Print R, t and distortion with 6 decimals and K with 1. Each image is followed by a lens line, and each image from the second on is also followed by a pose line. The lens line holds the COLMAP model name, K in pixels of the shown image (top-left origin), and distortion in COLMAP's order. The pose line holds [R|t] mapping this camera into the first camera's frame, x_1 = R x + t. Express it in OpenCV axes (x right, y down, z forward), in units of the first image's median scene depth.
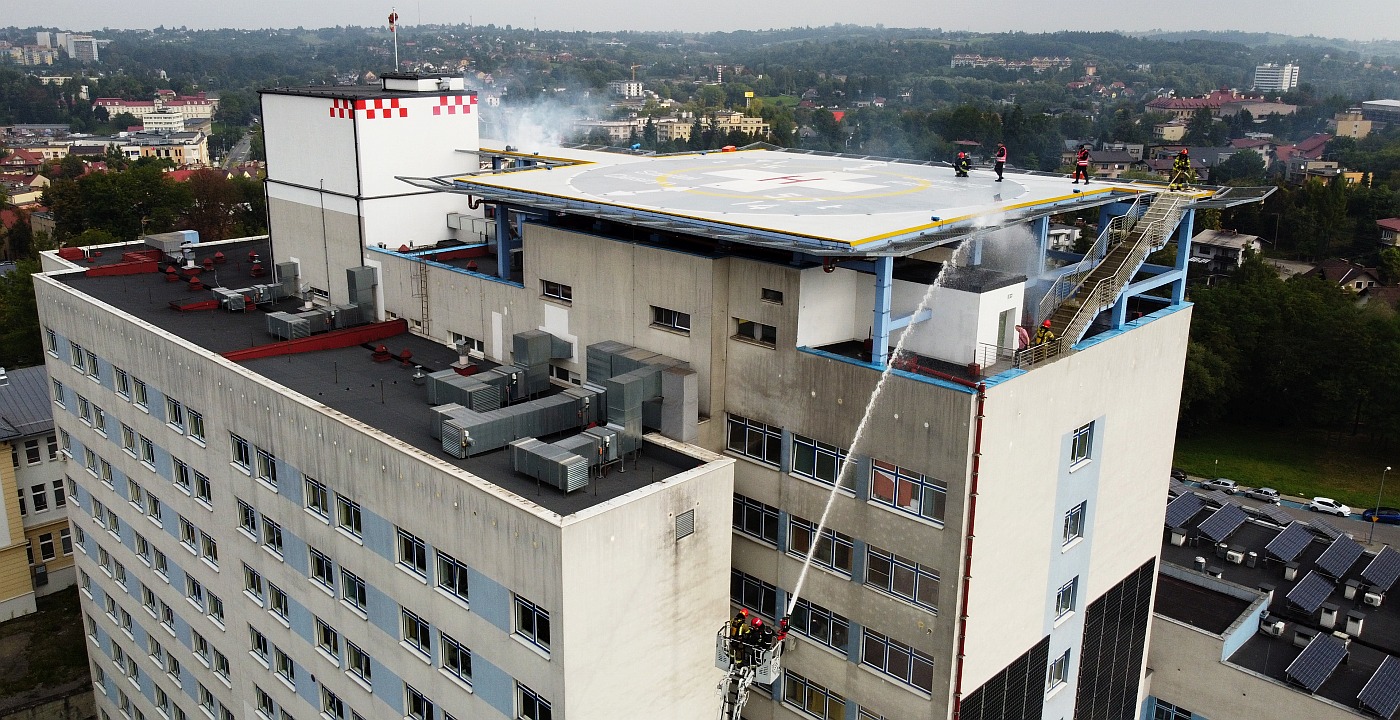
lens RADIAL K [[1101.3, 0, 673.0], [0, 1101.3, 339.9], [0, 0, 1]] dist [0.000401, 0.003479]
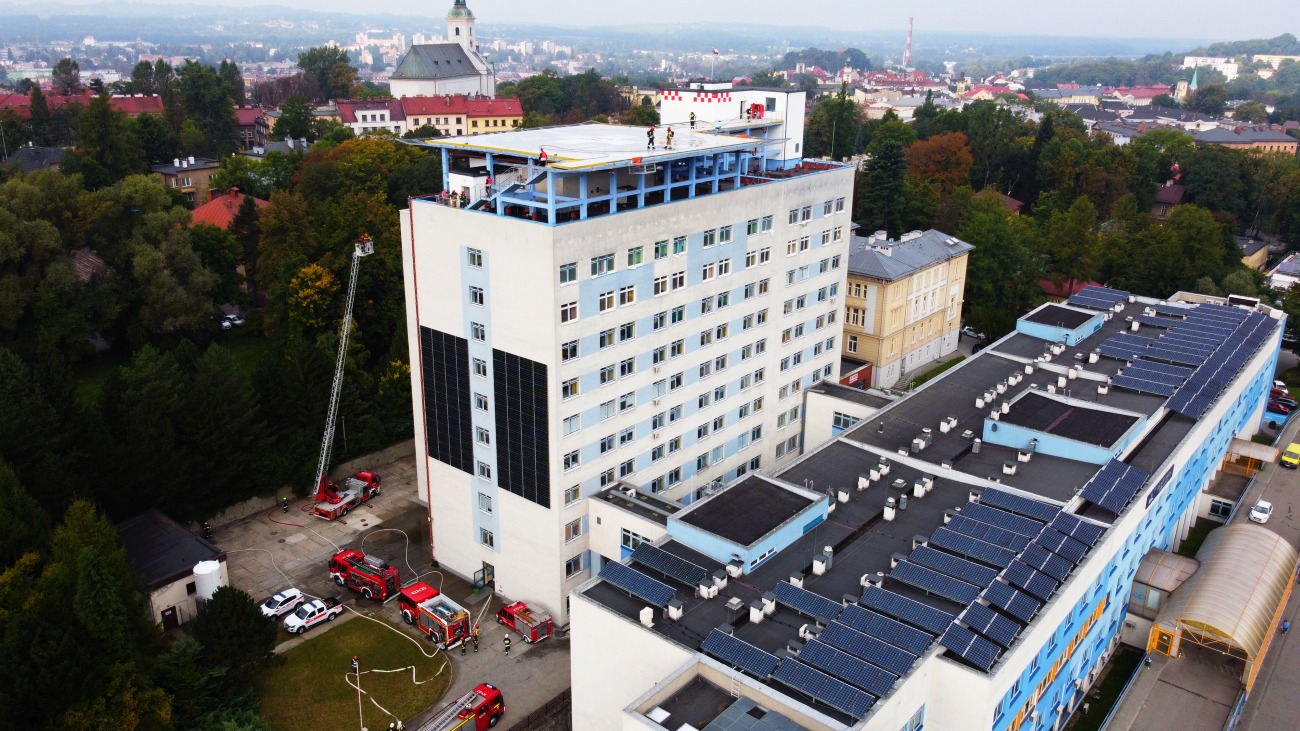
lens RADIAL K [[980.0, 0, 649.0], [0, 980.0, 361.2], [0, 0, 1]] dist [0.008223, -0.009012]
pose [[0.088832, 0.318517, -0.943746, 1.587407], [-0.270610, 0.919570, 0.284887, -0.252307], [0.958582, 0.230080, 0.167881, 0.720924]]
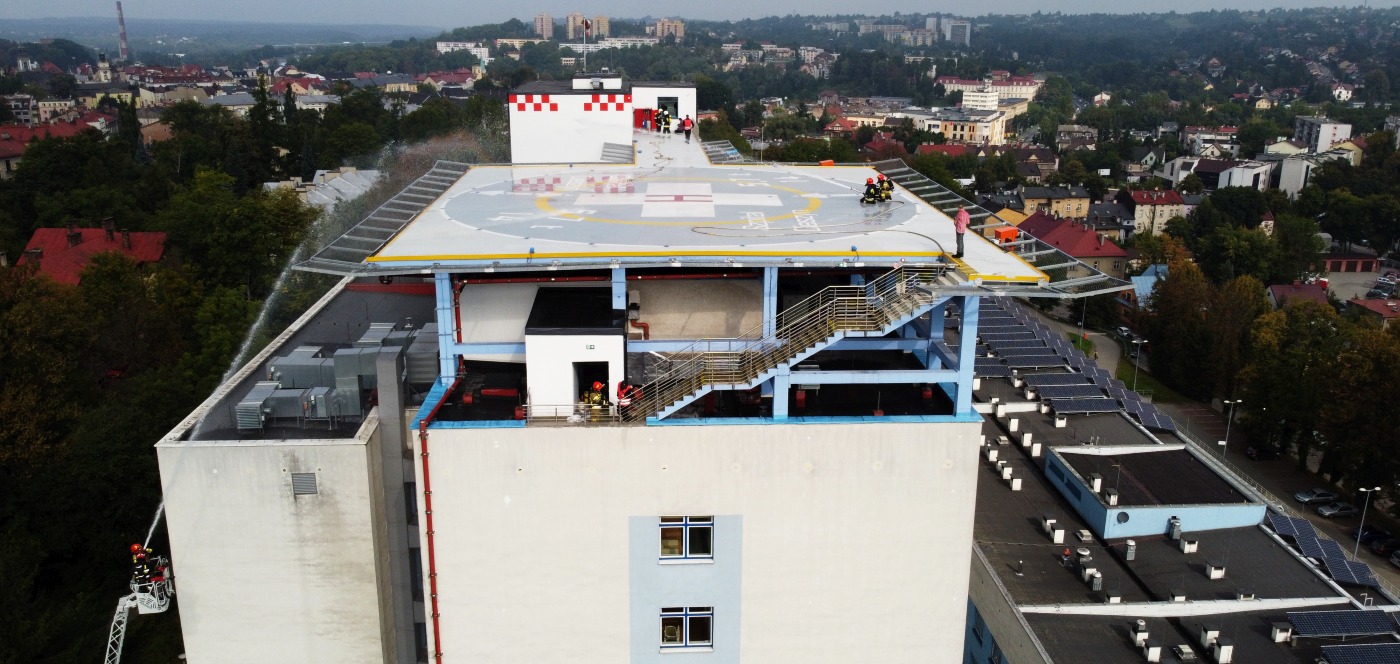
lens RADIAL K [[1060.0, 0, 701.8], [0, 1060.0, 330.9], [0, 0, 1]] dist [0.002408, 0.003692]
pose [[0.744782, 0.187057, -0.640554, 0.602756], [-0.176801, 0.980918, 0.080882, -0.090469], [0.643460, 0.053012, 0.763642, 0.254882]]
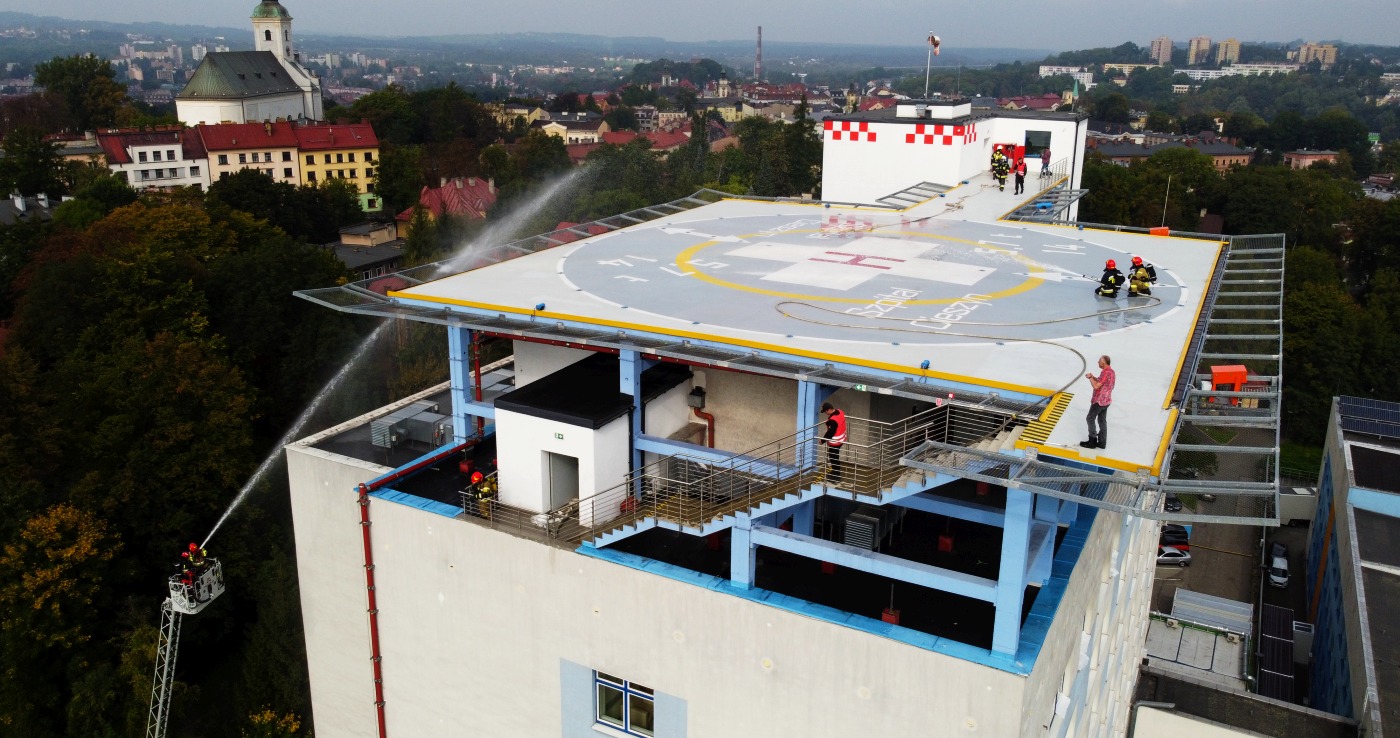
lens RADIAL K [[1062.3, 0, 696.7], [0, 1062.3, 356.3], [0, 0, 1]] dist [0.009834, -0.006750]
pose [[0.288626, 0.271565, -0.918122, 0.621682], [-0.258145, 0.945492, 0.198508, -0.162822], [0.921985, 0.179714, 0.342997, 0.539826]]
